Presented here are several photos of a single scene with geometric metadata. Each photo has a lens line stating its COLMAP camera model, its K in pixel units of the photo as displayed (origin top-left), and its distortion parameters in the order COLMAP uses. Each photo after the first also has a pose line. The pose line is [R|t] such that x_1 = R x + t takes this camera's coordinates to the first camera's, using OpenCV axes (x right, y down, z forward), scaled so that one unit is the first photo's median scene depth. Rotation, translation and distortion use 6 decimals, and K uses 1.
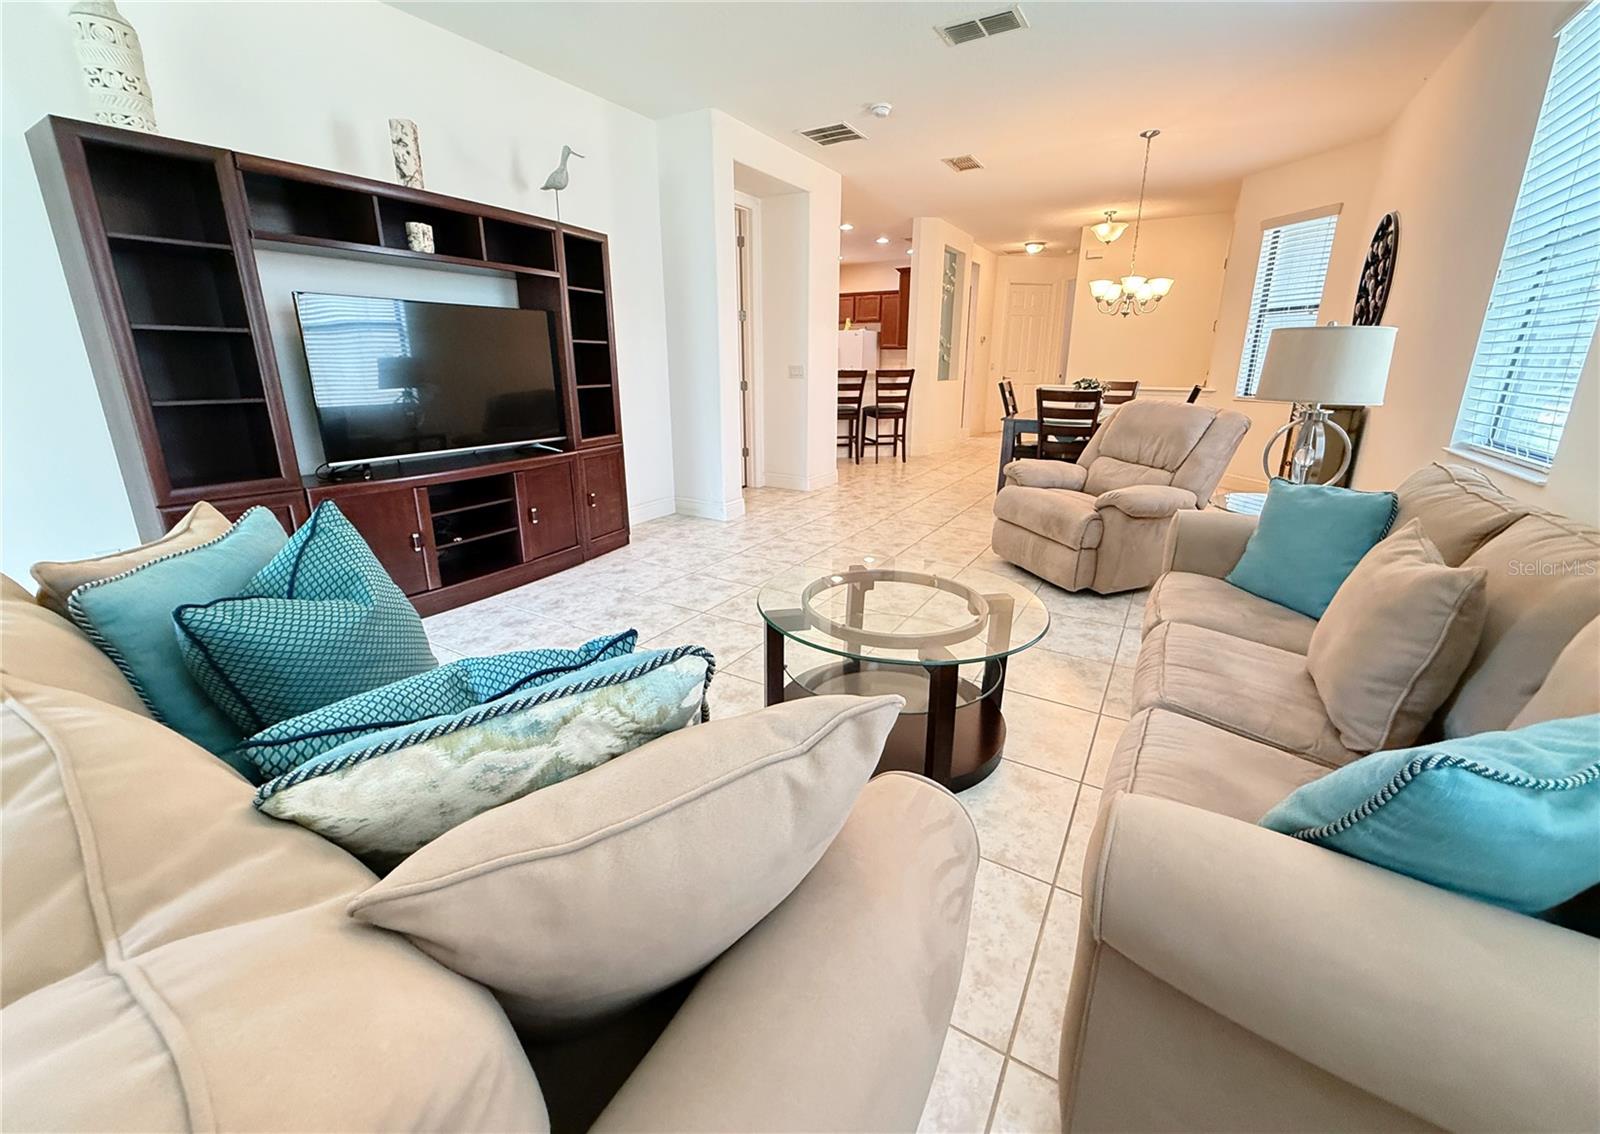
lens RADIAL K [[632.9, 0, 798.4], [0, 632.9, 539.2], [0, 0, 1]] dist [0.000638, 0.000108]
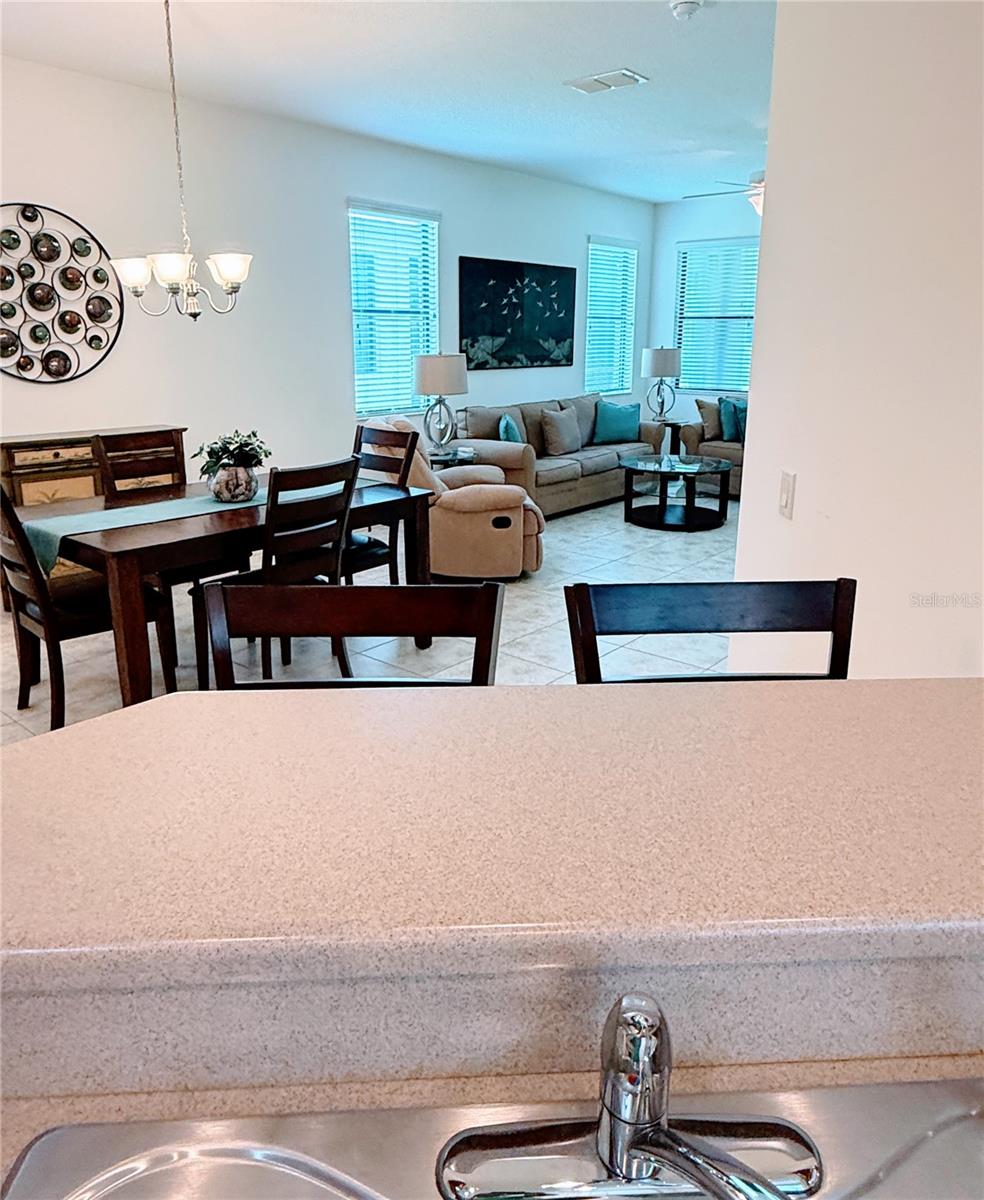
lens RADIAL K [[827.7, 0, 484.5], [0, 827.7, 557.4], [0, 0, 1]] dist [-0.009926, 0.000626]
pose [[-0.985945, -0.045967, 0.160624, 0.193877], [0.043564, 0.857416, 0.512777, -0.694241], [-0.161292, 0.512567, -0.843362, 2.180218]]
